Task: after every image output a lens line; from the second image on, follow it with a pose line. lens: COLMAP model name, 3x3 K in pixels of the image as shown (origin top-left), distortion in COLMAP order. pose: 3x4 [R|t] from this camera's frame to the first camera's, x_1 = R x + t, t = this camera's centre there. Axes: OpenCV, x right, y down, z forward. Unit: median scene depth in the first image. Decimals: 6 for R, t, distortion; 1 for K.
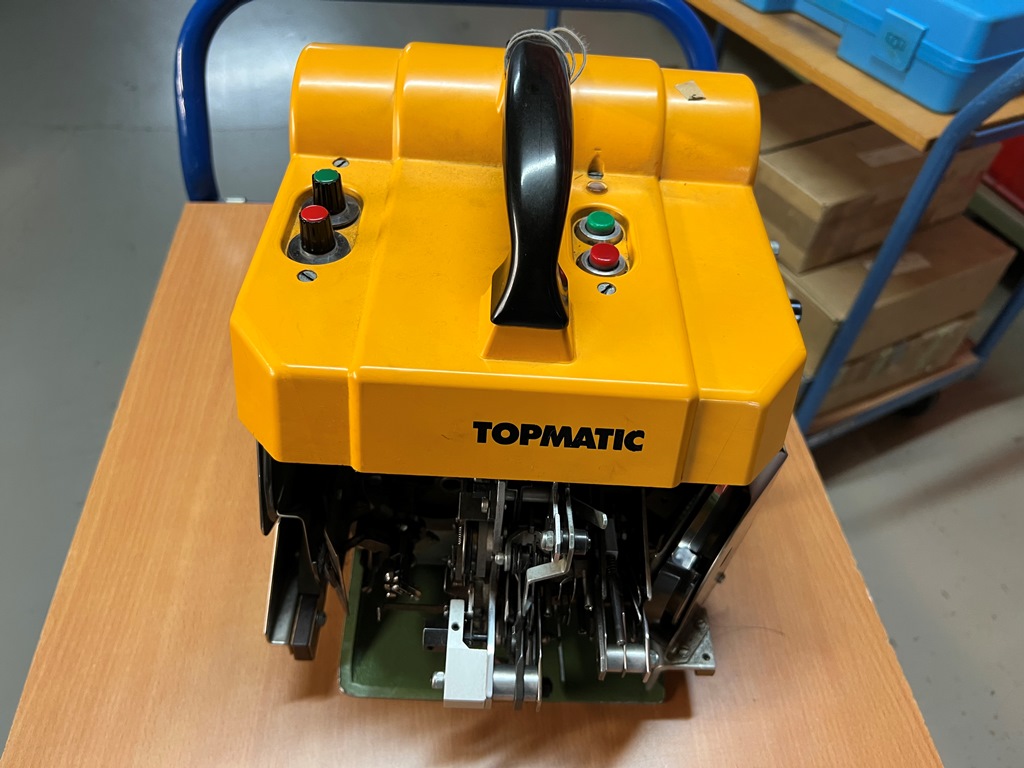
lens RADIAL K [[778.4, 0, 512.0], [0, 778.4, 384.0], [0, 0, 1]] dist [0.063882, -0.097782]
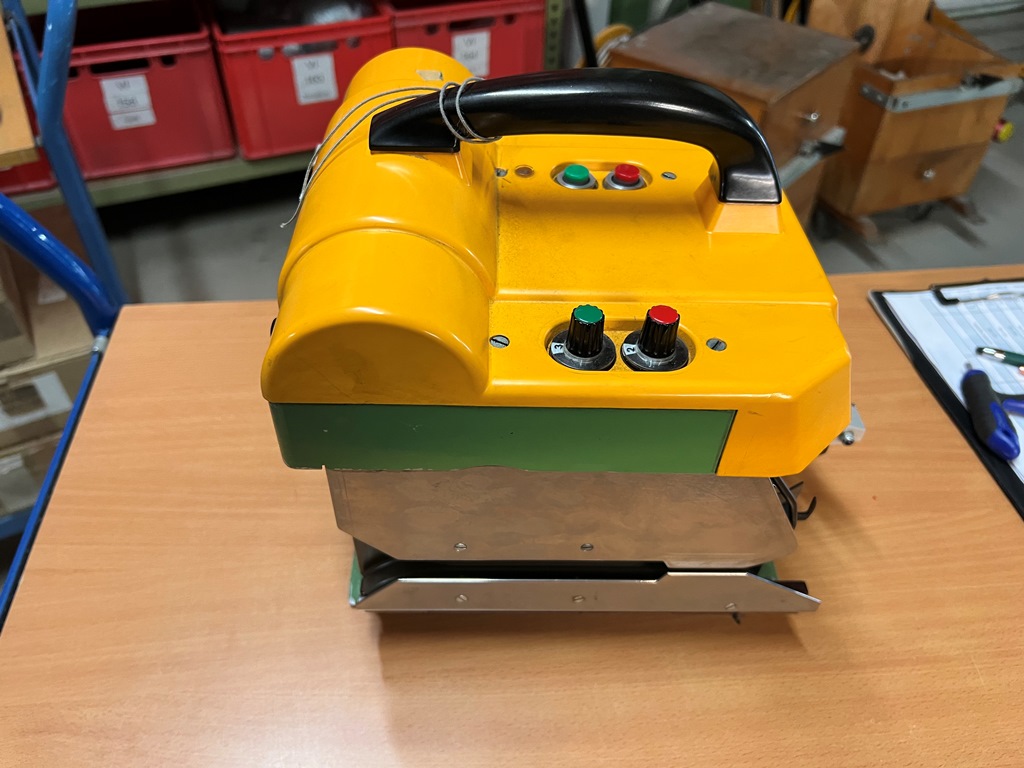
lens RADIAL K [[778.4, 0, 512.0], [0, 778.4, 384.0], [0, 0, 1]] dist [0.063882, -0.097782]
pose [[-0.026847, -0.751153, 0.659582, -0.737977], [0.713326, 0.447855, 0.539066, -0.648341], [-0.700318, 0.484969, 0.523794, 0.554058]]
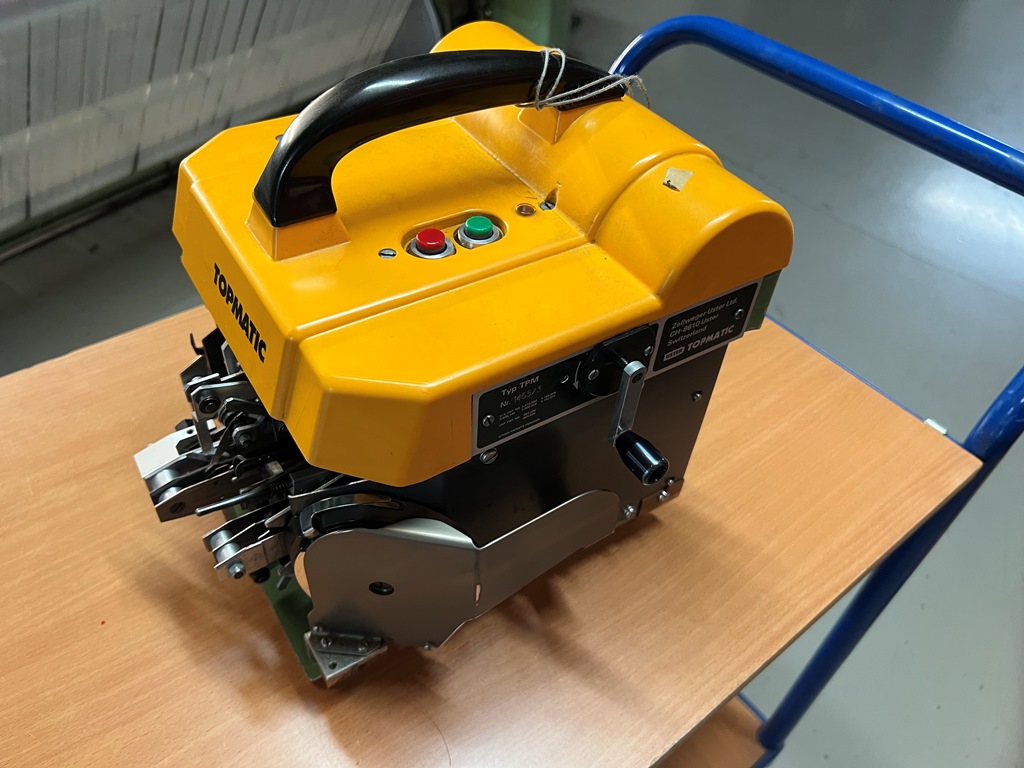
lens RADIAL K [[771.8, 0, 512.0], [0, 771.8, 384.0], [0, 0, 1]] dist [0.065925, -0.097264]
pose [[0.555068, 0.559966, -0.615091, 0.772876], [-0.628549, 0.766697, 0.130772, -0.183174], [0.544816, 0.314027, 0.777536, 0.266132]]
